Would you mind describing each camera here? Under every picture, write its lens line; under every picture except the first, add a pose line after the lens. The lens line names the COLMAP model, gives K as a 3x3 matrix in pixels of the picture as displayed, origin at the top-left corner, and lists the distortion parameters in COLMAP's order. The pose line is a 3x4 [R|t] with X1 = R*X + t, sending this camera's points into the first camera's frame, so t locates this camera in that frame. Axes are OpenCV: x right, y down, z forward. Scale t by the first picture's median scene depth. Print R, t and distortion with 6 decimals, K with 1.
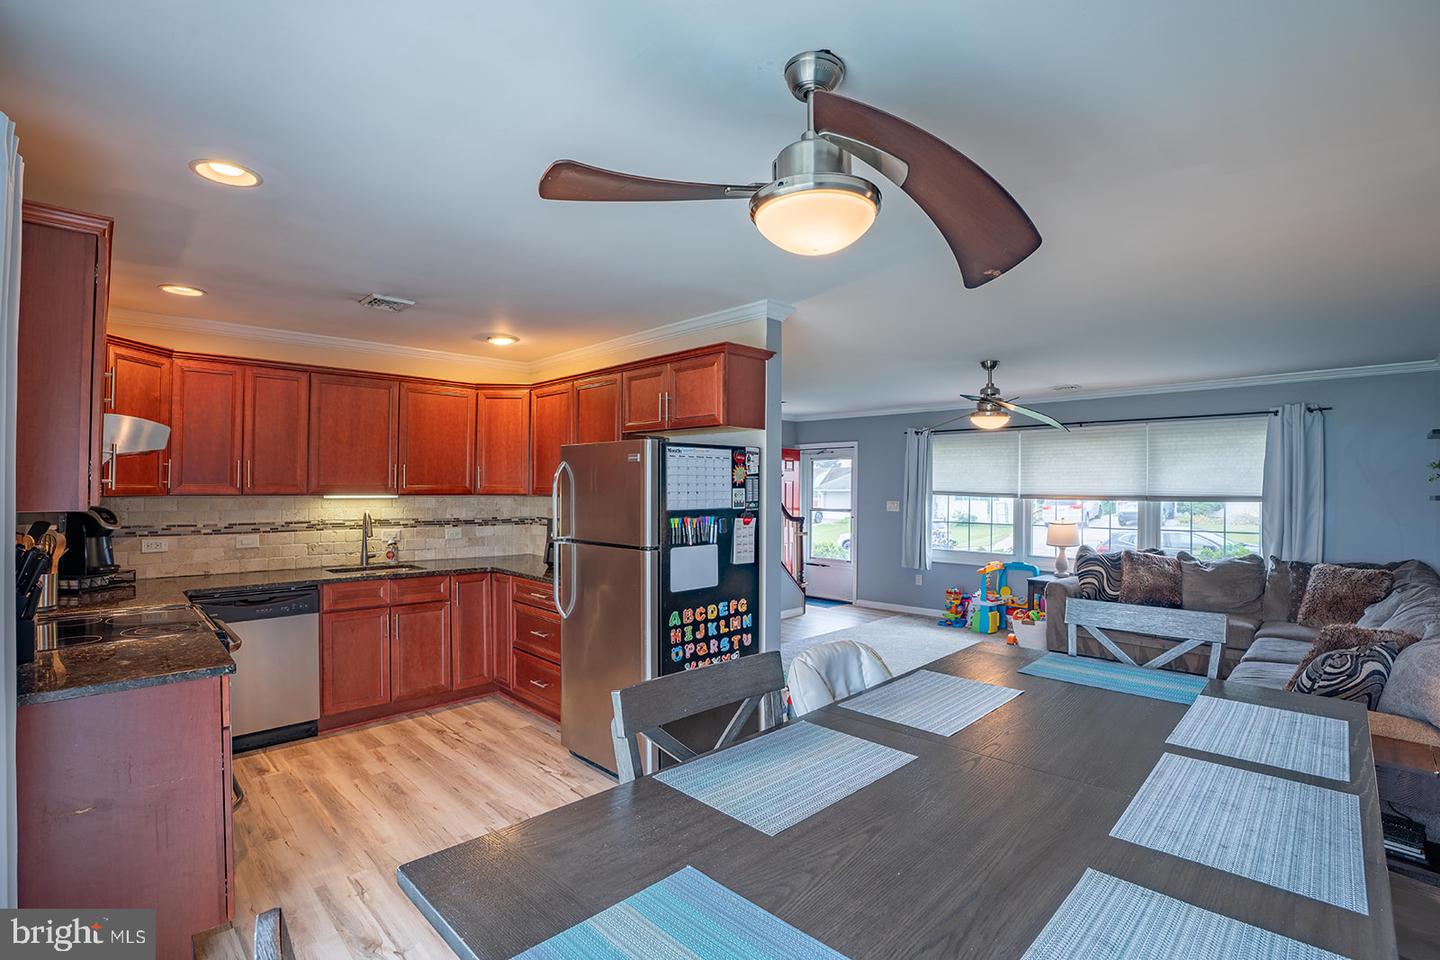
lens RADIAL K [[661.9, 0, 715.6], [0, 661.9, 482.2], [0, 0, 1]] dist [-0.077215, 0.021969]
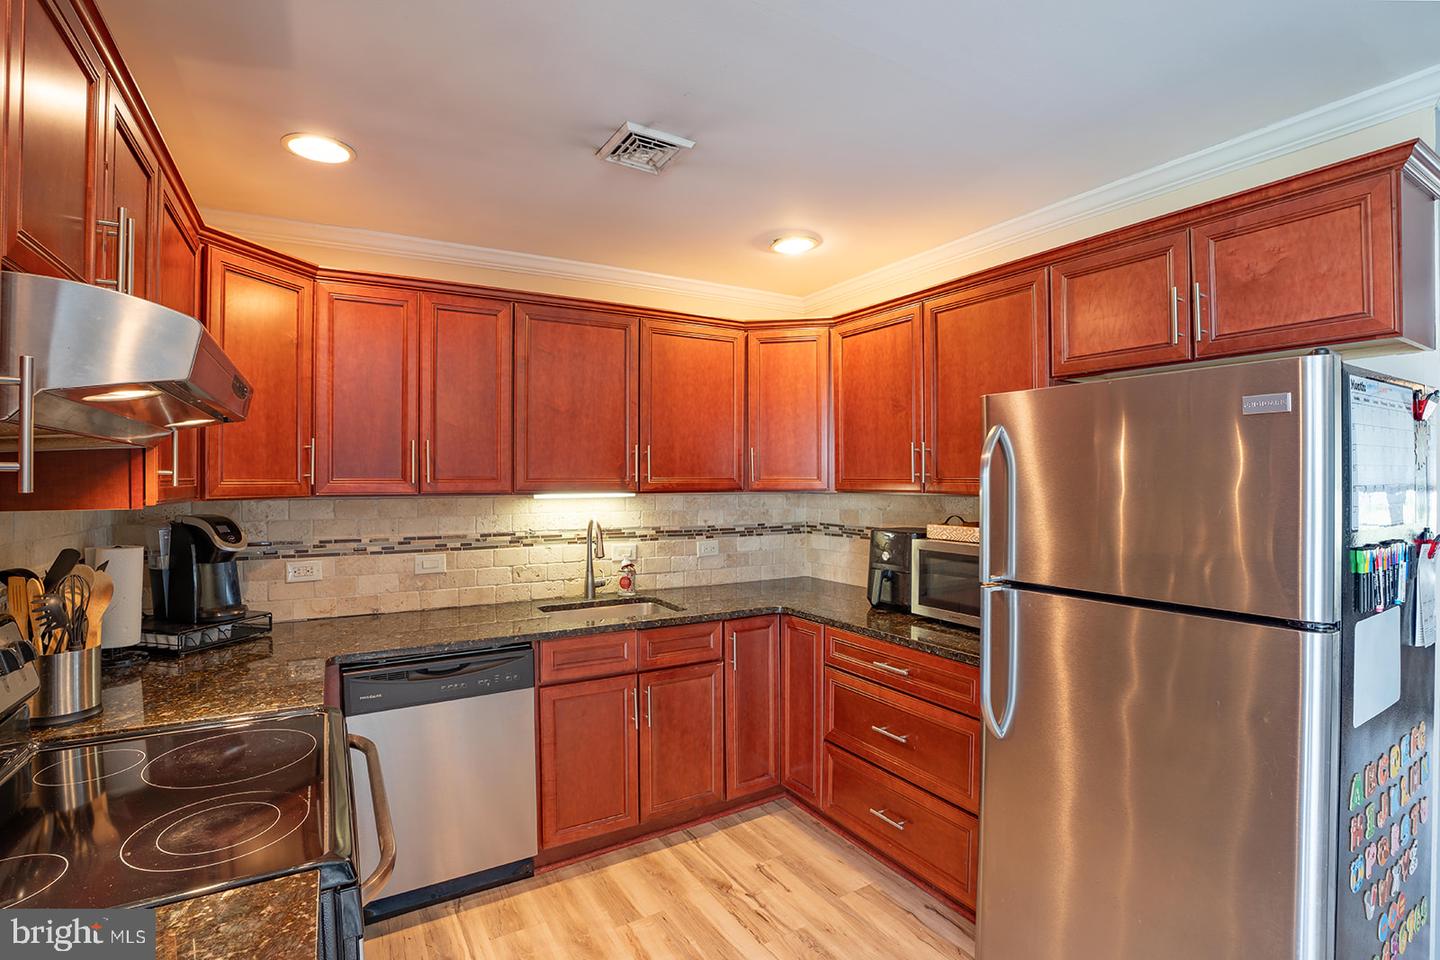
lens RADIAL K [[672.7, 0, 711.7], [0, 672.7, 481.6], [0, 0, 1]] dist [-0.089178, 0.038722]
pose [[0.968668, -0.007661, -0.248241, -0.271004], [0.010378, 0.999900, 0.009638, 0.003132], [0.248142, -0.011913, 0.968650, 0.397171]]
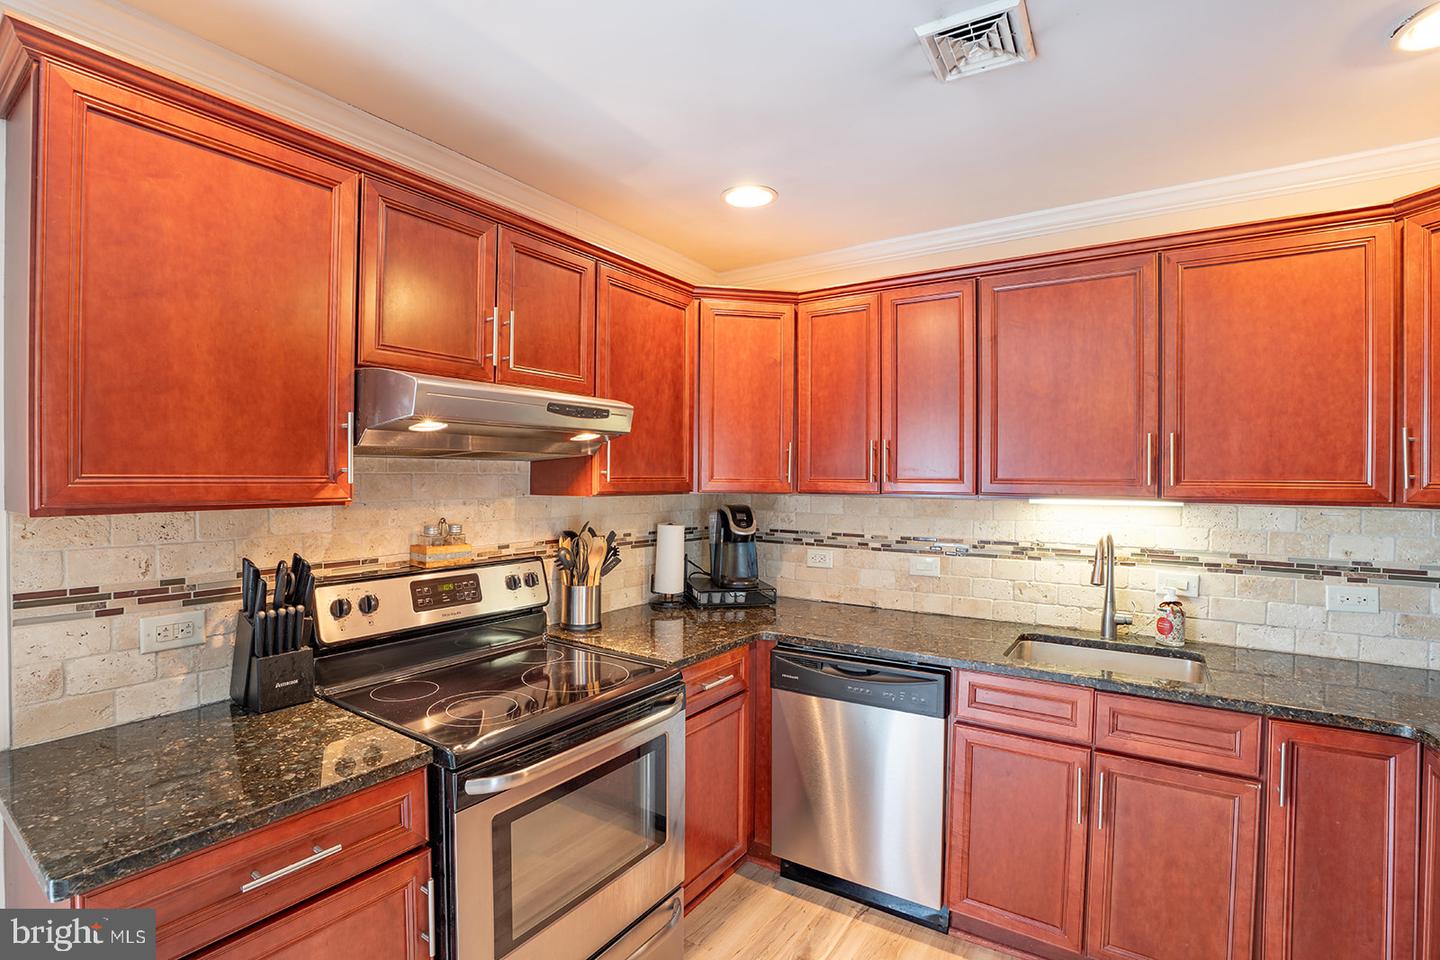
lens RADIAL K [[661.9, 0, 715.6], [0, 661.9, 482.2], [0, 0, 1]] dist [-0.077215, 0.021969]
pose [[0.197655, 0.003694, -0.980265, -0.118779], [0.001319, 0.999991, 0.004034, 0.004499], [0.980271, -0.002090, 0.197649, 0.649678]]
